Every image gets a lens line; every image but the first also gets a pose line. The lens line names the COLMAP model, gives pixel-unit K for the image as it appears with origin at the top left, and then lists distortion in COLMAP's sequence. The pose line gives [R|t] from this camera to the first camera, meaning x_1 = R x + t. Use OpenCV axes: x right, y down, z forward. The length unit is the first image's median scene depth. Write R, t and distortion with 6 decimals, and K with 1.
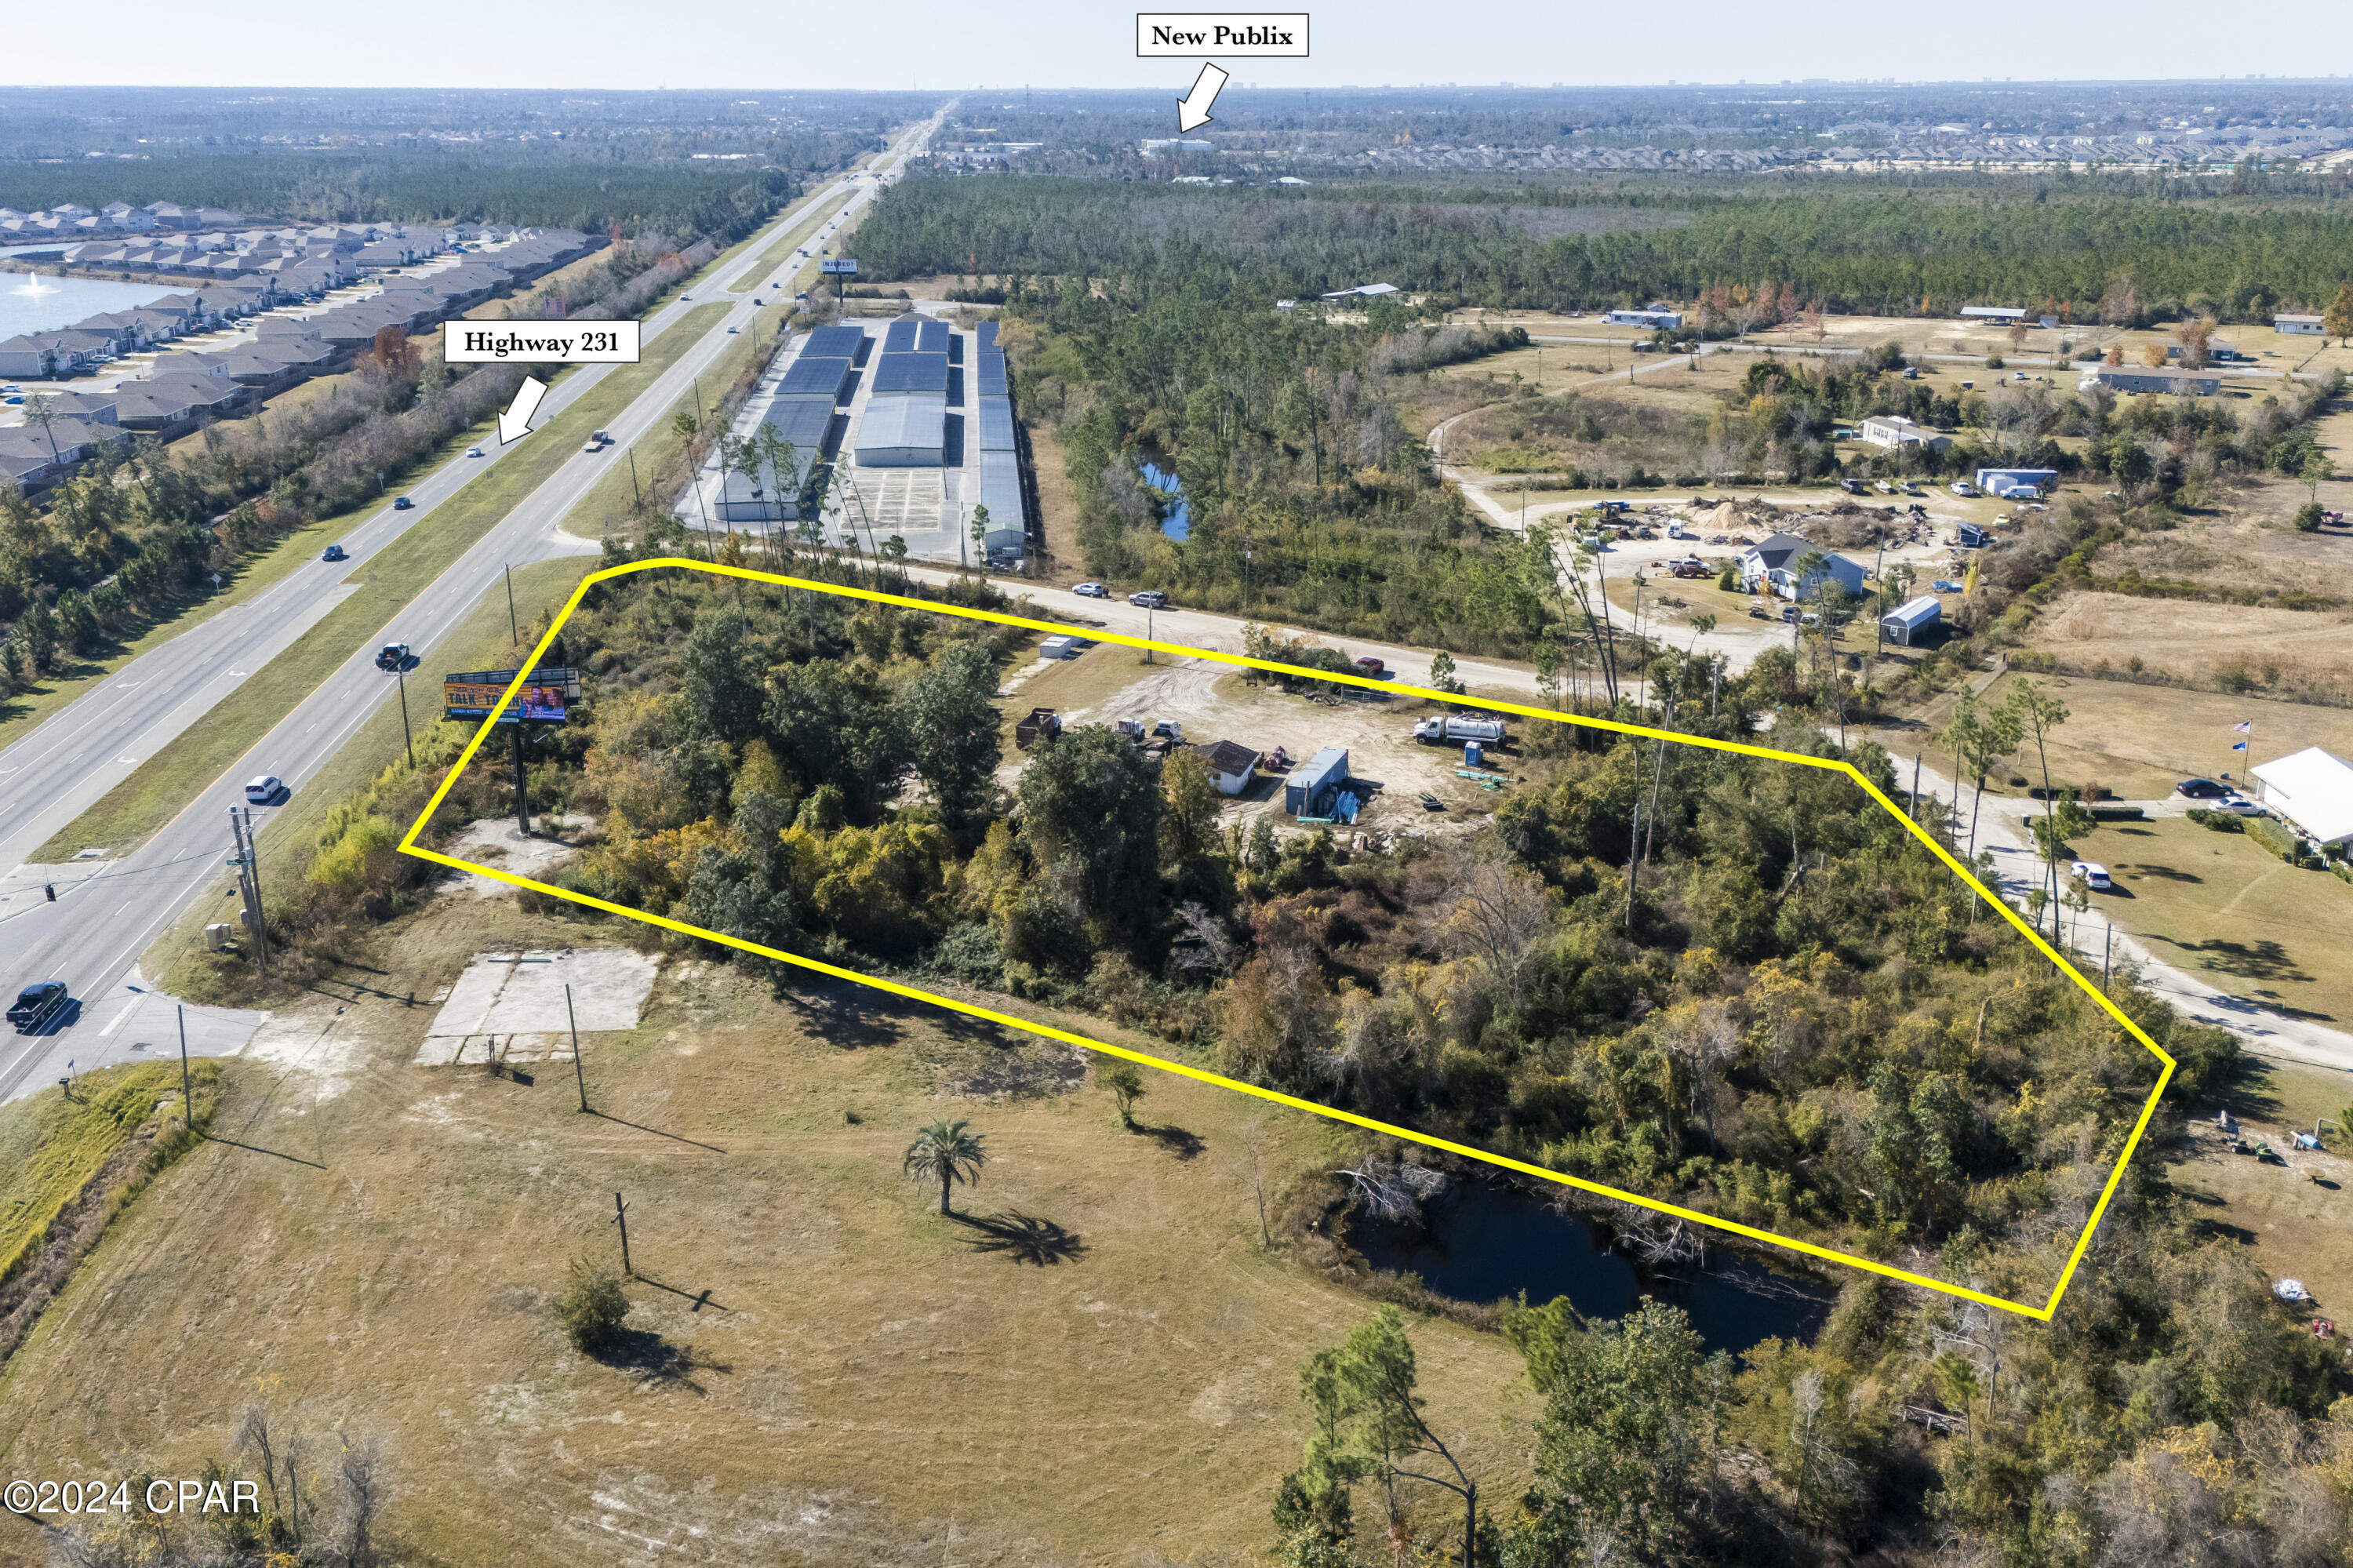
lens RADIAL K [[2035.0, 0, 1231.9], [0, 2035.0, 782.1], [0, 0, 1]] dist [0.072944, -0.071719]
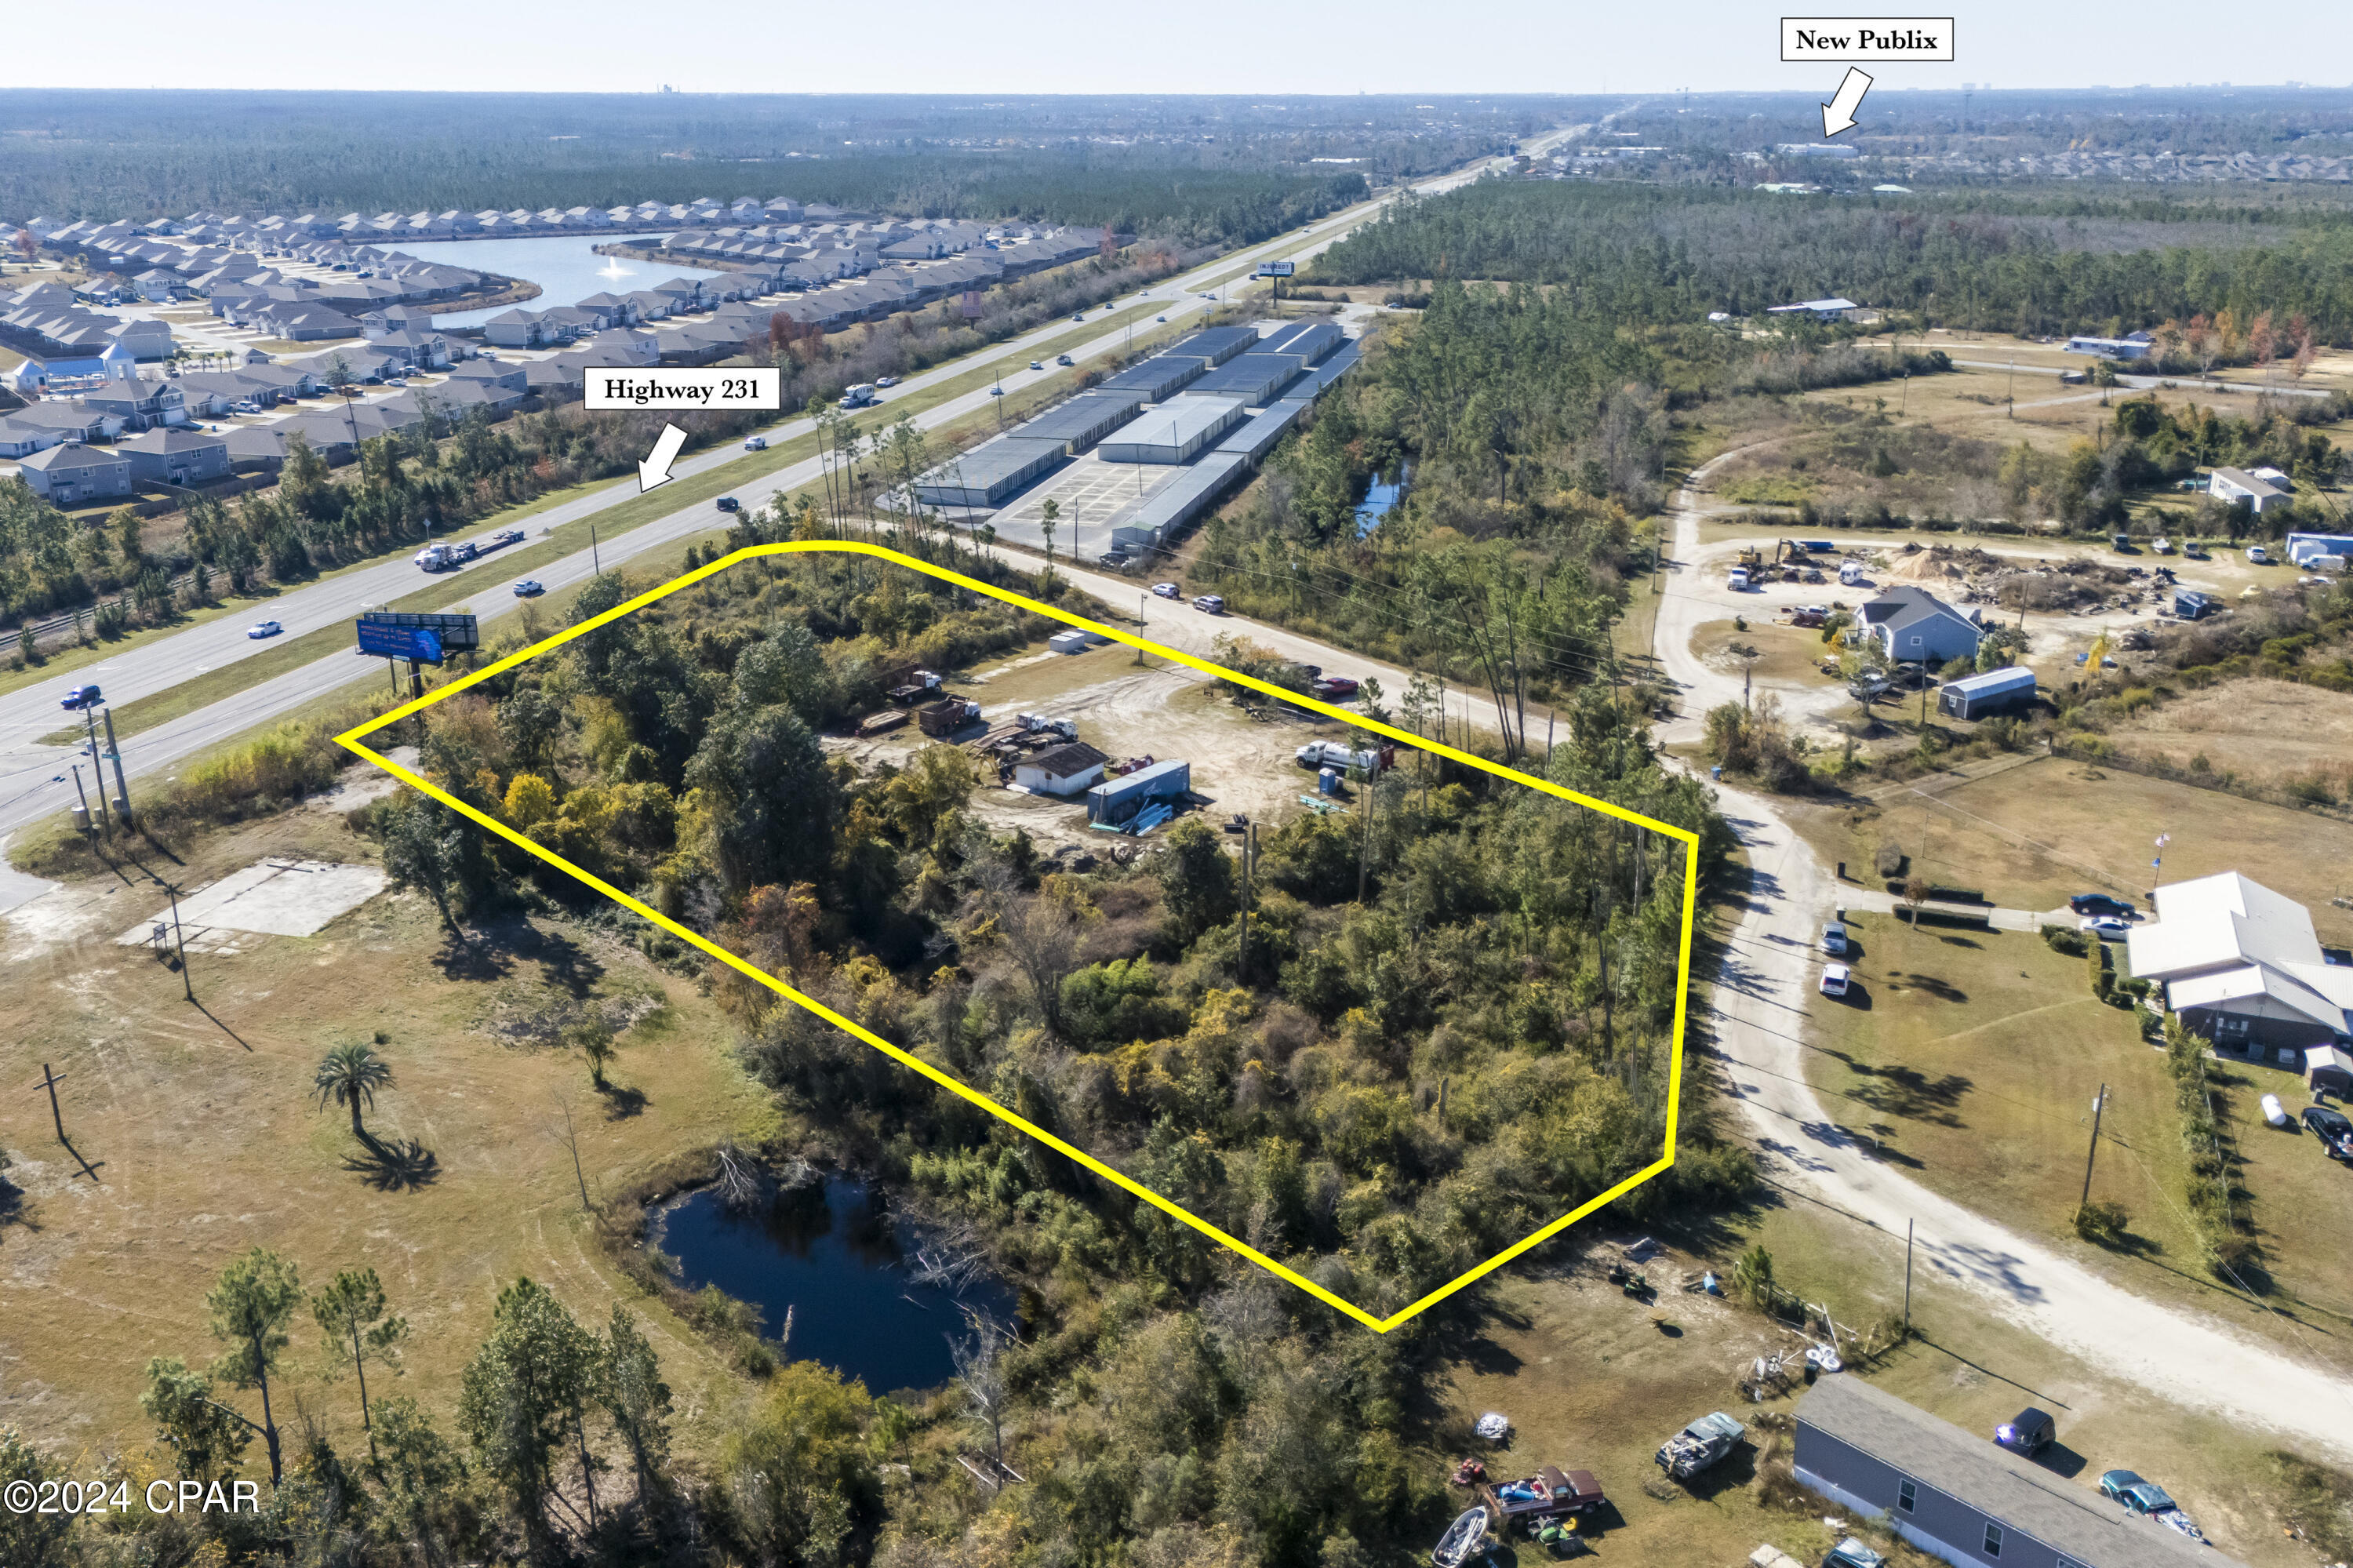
lens RADIAL K [[2035.0, 0, 1231.9], [0, 2035.0, 782.1], [0, 0, 1]] dist [0.072944, -0.071719]
pose [[0.950095, 0.102904, -0.294499, 0.277274], [-0.103386, 0.994543, 0.013975, -0.017110], [0.294330, 0.017170, 0.955550, 0.040258]]
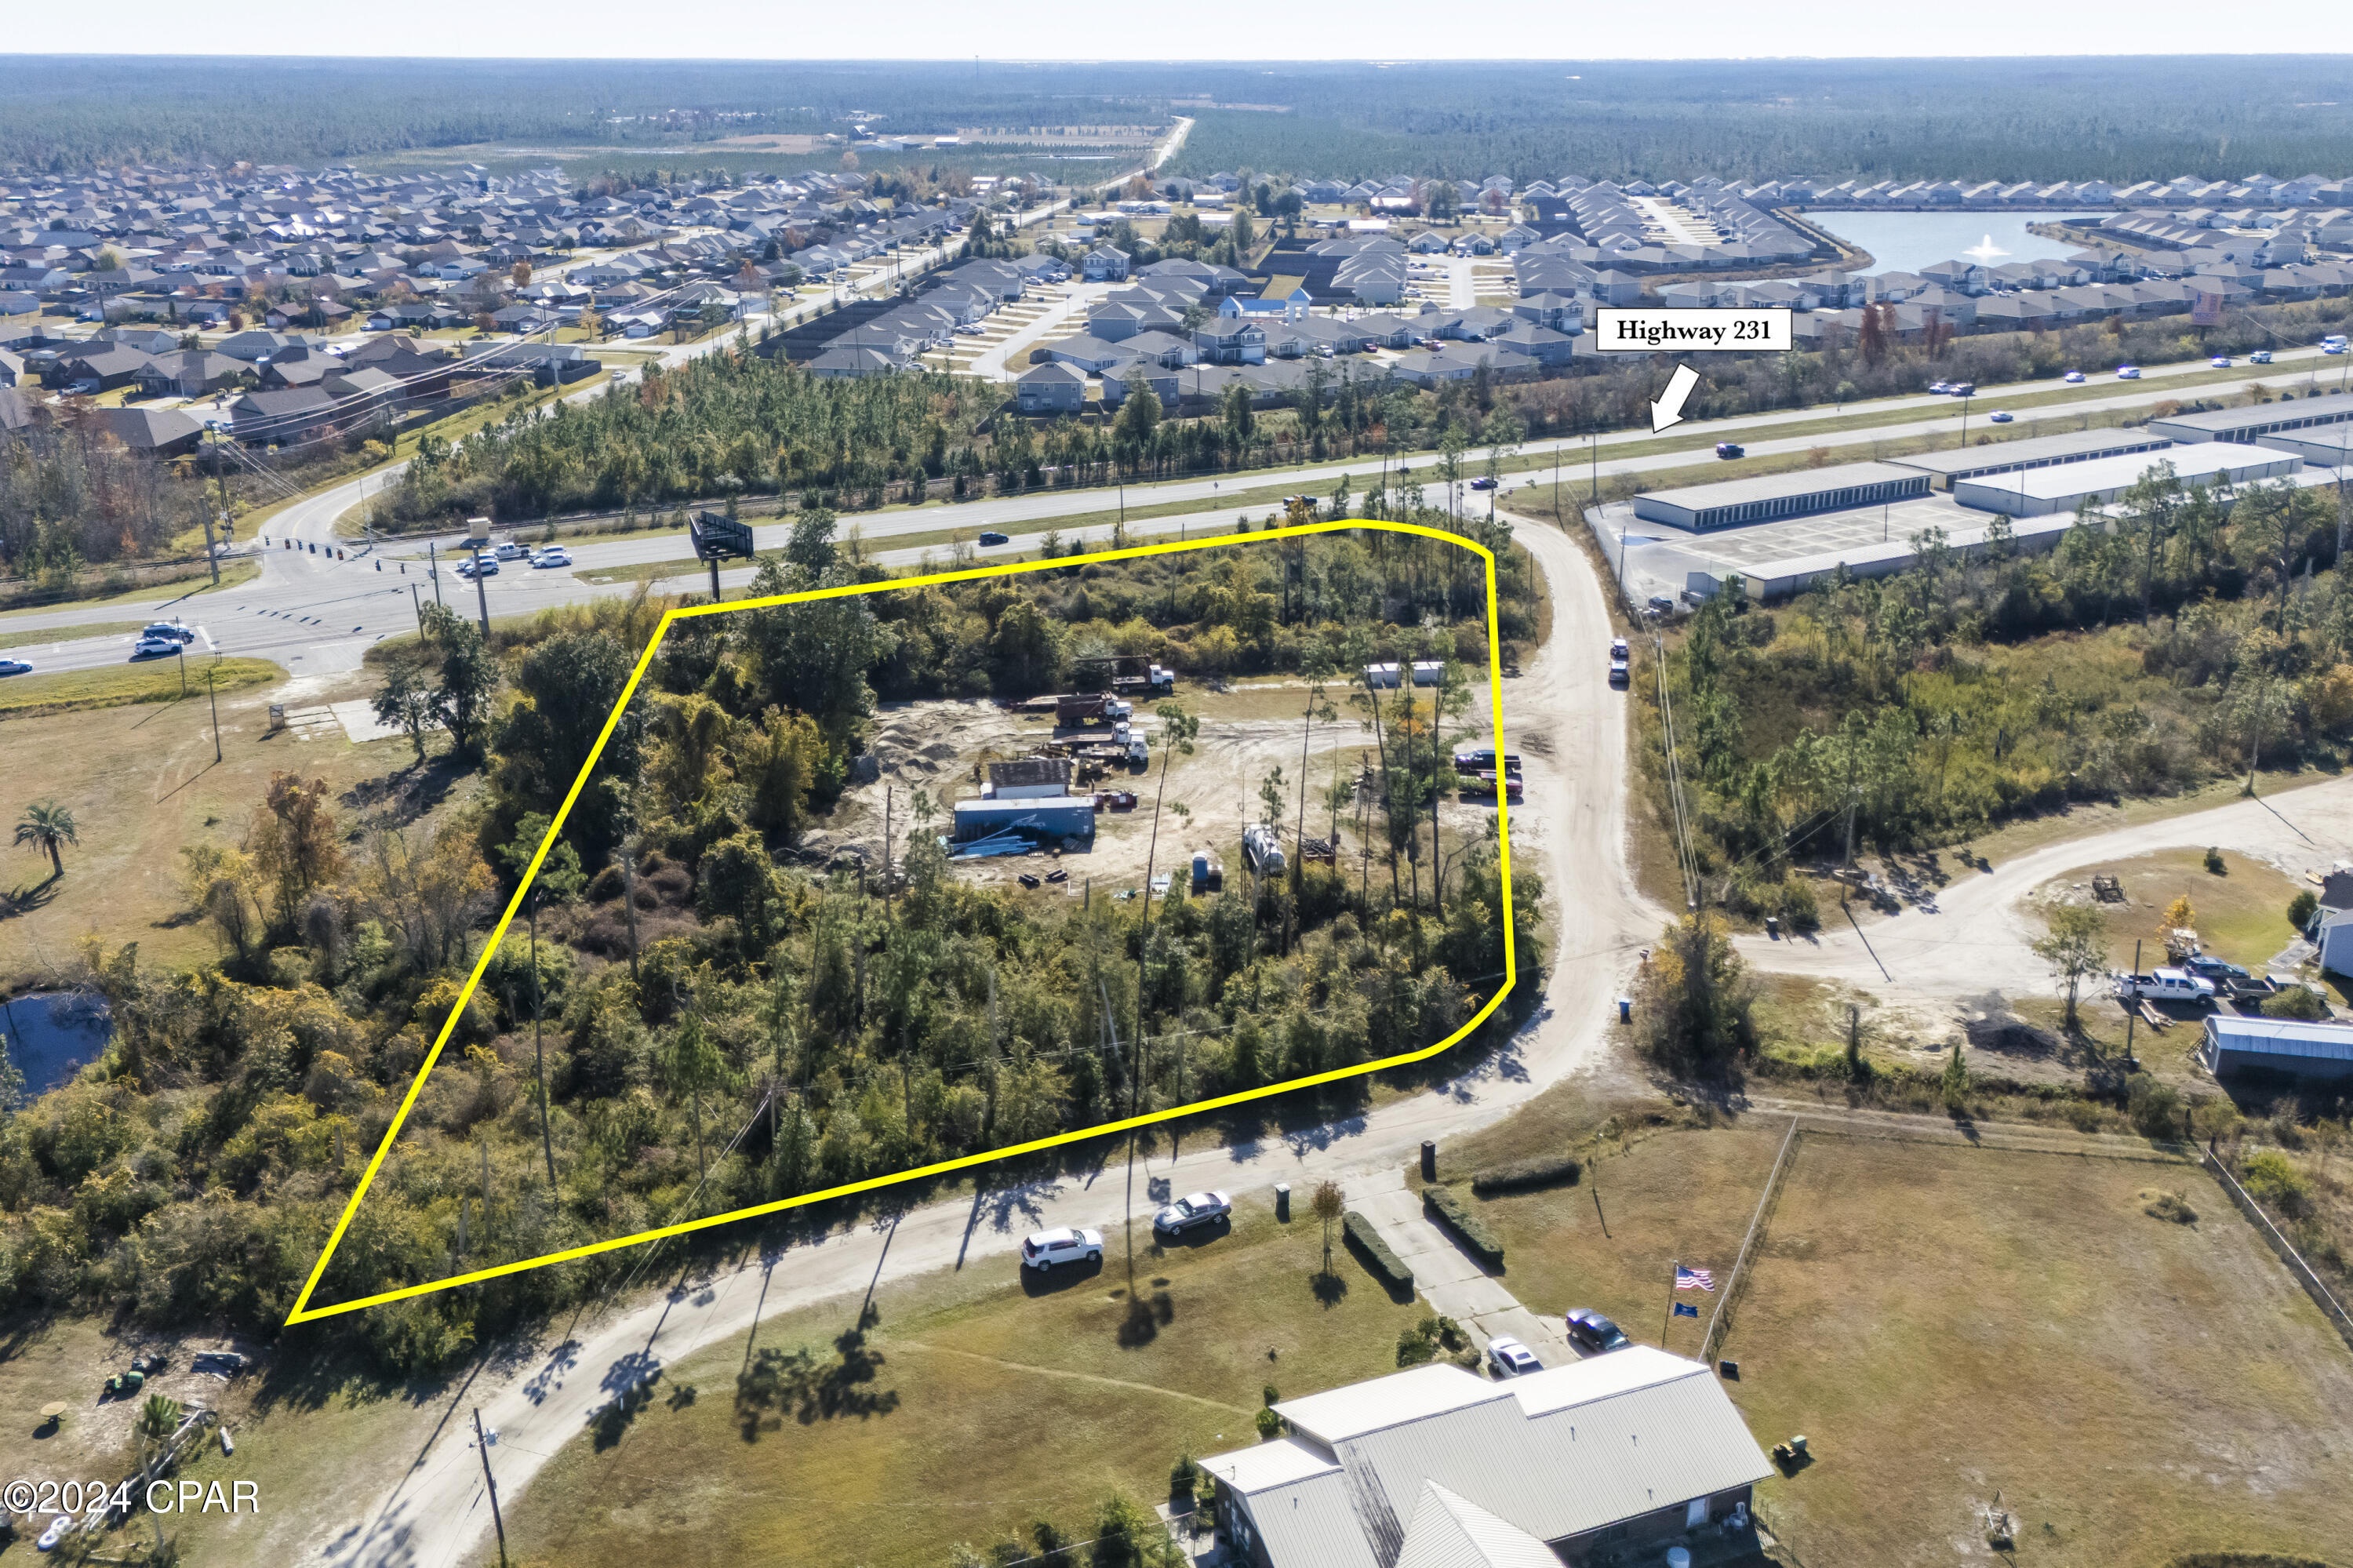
lens RADIAL K [[2035.0, 0, 1231.9], [0, 2035.0, 782.1], [0, 0, 1]] dist [0.072944, -0.071719]
pose [[0.419141, 0.305194, -0.855089, 0.644797], [-0.291762, 0.937132, 0.191463, -0.164015], [0.859765, 0.169233, 0.481835, 0.454480]]
